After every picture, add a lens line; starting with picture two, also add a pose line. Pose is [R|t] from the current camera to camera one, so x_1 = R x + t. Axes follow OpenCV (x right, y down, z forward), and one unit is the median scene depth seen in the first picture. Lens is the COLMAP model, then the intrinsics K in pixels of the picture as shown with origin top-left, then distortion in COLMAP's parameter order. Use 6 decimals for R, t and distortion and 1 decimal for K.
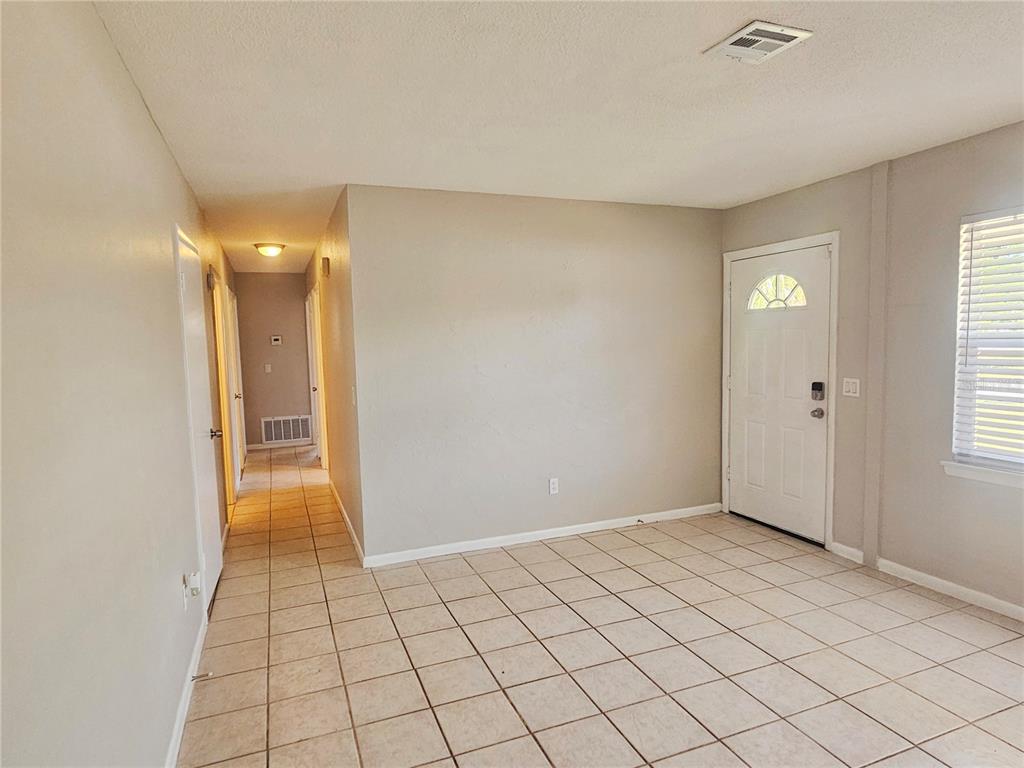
lens RADIAL K [[594.7, 0, 510.1], [0, 594.7, 387.6], [0, 0, 1]] dist [-0.002709, 0.001305]
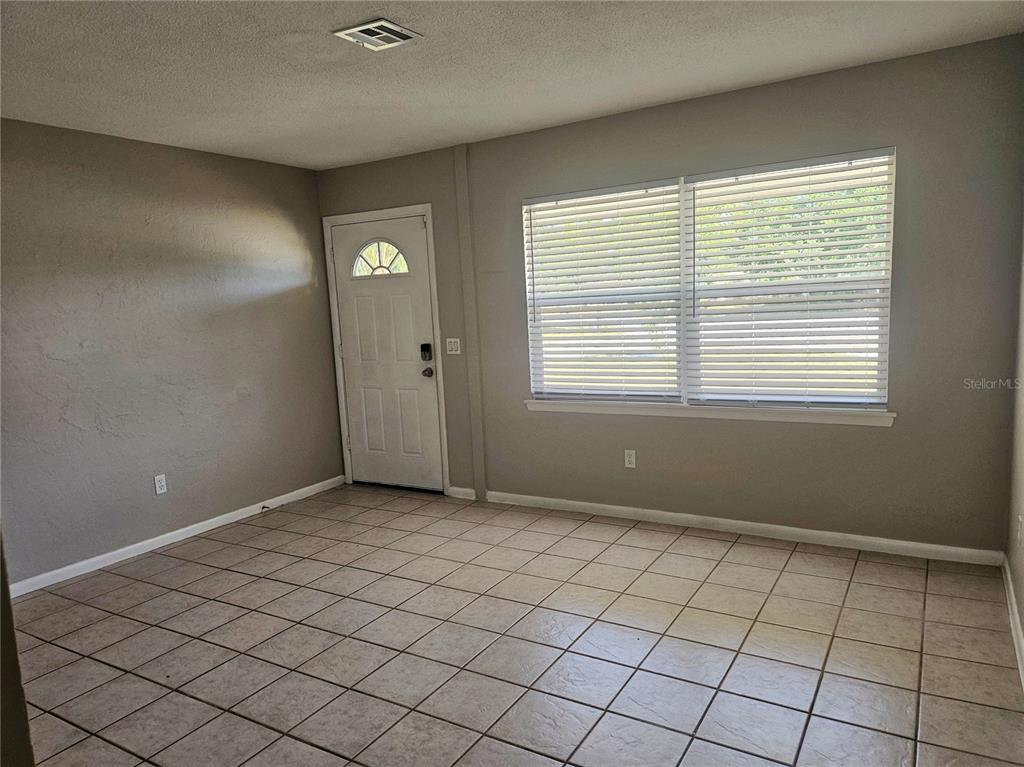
lens RADIAL K [[684.3, 0, 516.6], [0, 684.3, 388.6], [0, 0, 1]] dist [0.038428, -0.017432]
pose [[0.793761, -0.096259, 0.600564, -0.109350], [0.079653, 0.995345, 0.054259, 0.018135], [-0.602991, 0.004768, 0.797734, -0.095088]]
